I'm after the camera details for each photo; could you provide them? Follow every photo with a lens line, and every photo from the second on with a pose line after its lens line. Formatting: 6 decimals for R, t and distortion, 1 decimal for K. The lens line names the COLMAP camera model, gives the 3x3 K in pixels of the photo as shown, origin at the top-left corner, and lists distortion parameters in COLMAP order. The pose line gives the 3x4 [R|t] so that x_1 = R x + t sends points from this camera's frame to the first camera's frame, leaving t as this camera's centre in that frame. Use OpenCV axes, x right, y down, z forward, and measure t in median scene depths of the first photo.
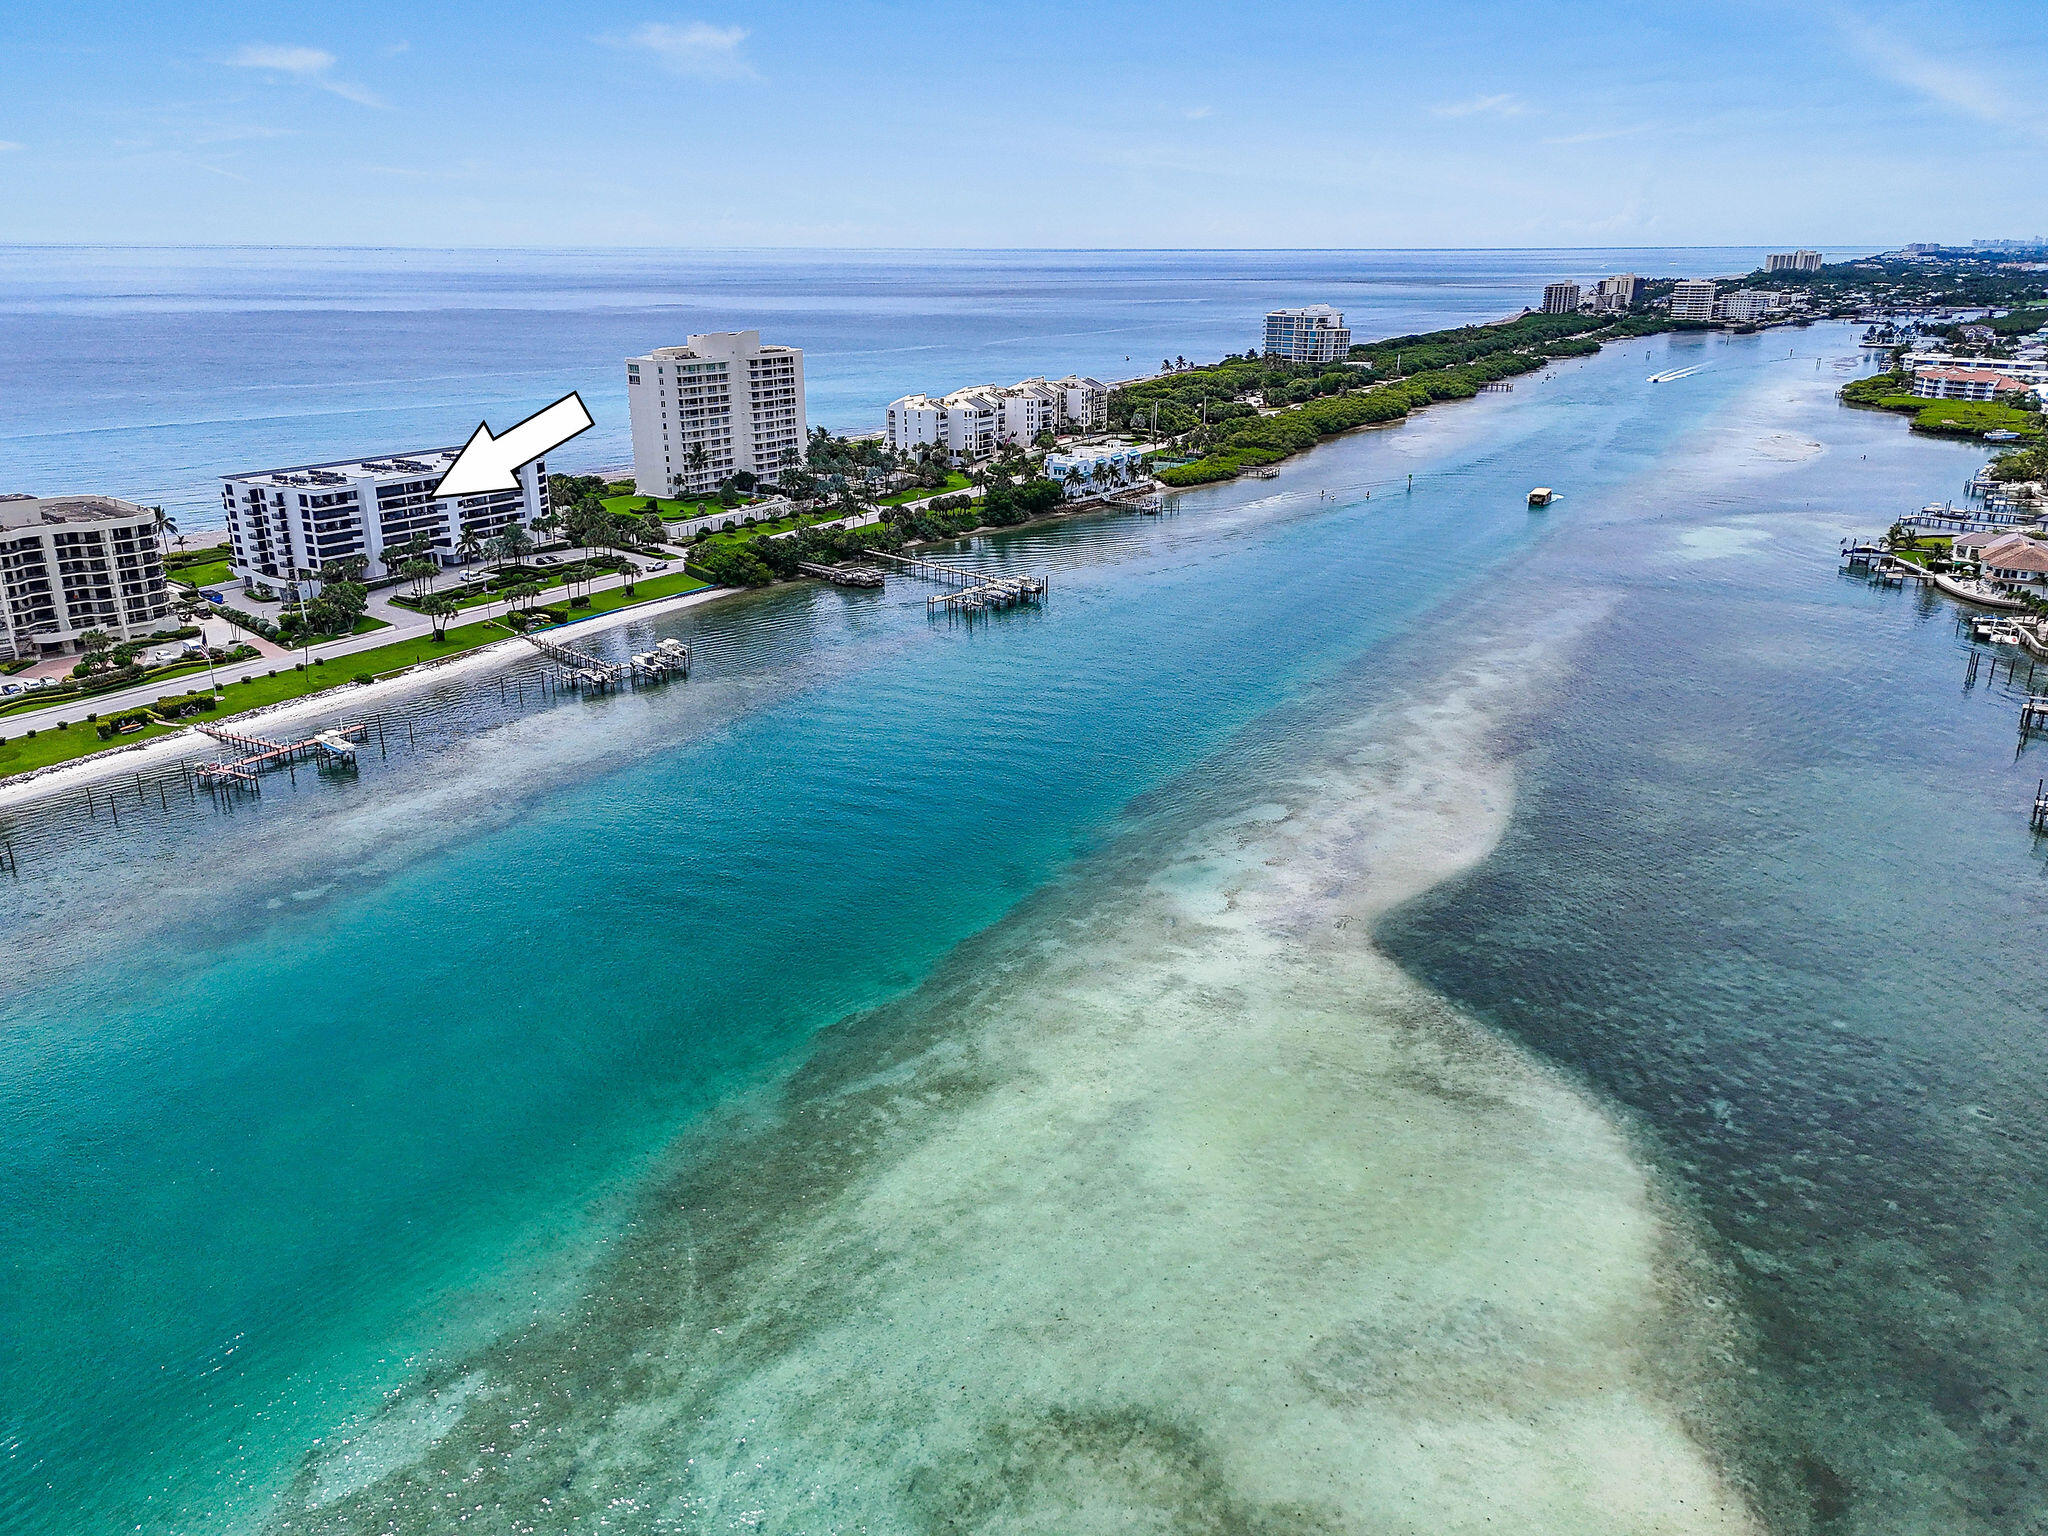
lens RADIAL K [[1509.2, 0, 1047.5], [0, 1509.2, 757.3], [0, 0, 1]] dist [0.083105, -0.093033]
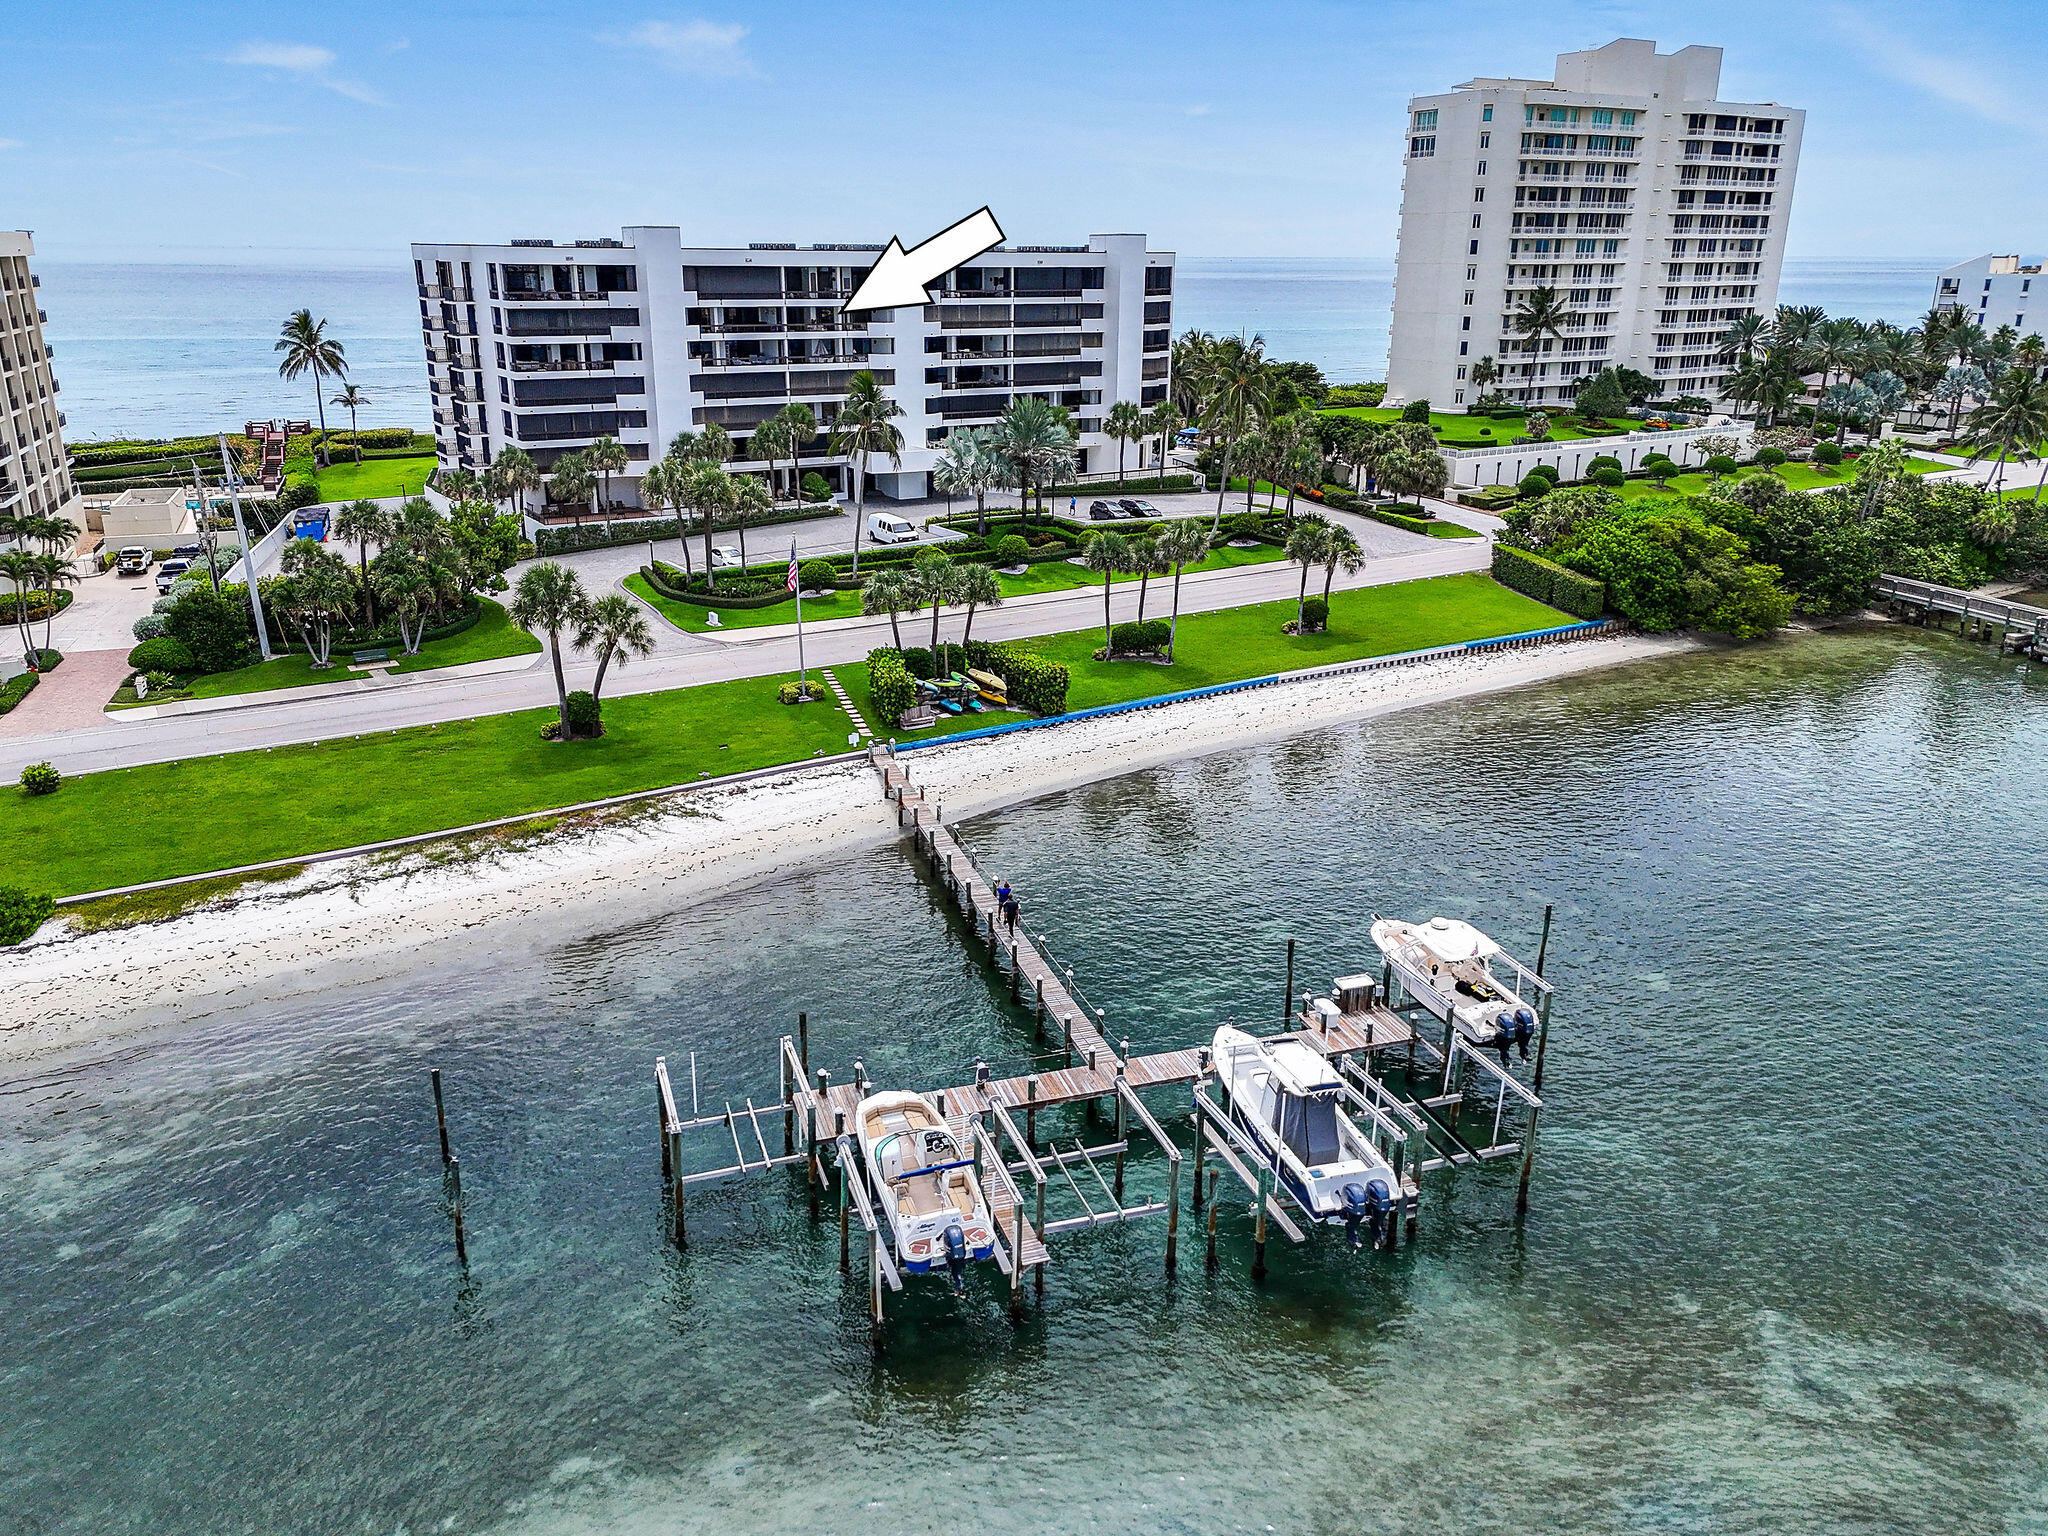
lens RADIAL K [[1501.7, 0, 1027.4], [0, 1501.7, 756.1], [0, 0, 1]] dist [0.106797, -0.128959]
pose [[0.882883, 0.148207, -0.445591, -0.180392], [-0.152387, 0.987961, 0.026667, -0.078353], [0.444179, 0.044358, 0.894839, 0.680239]]
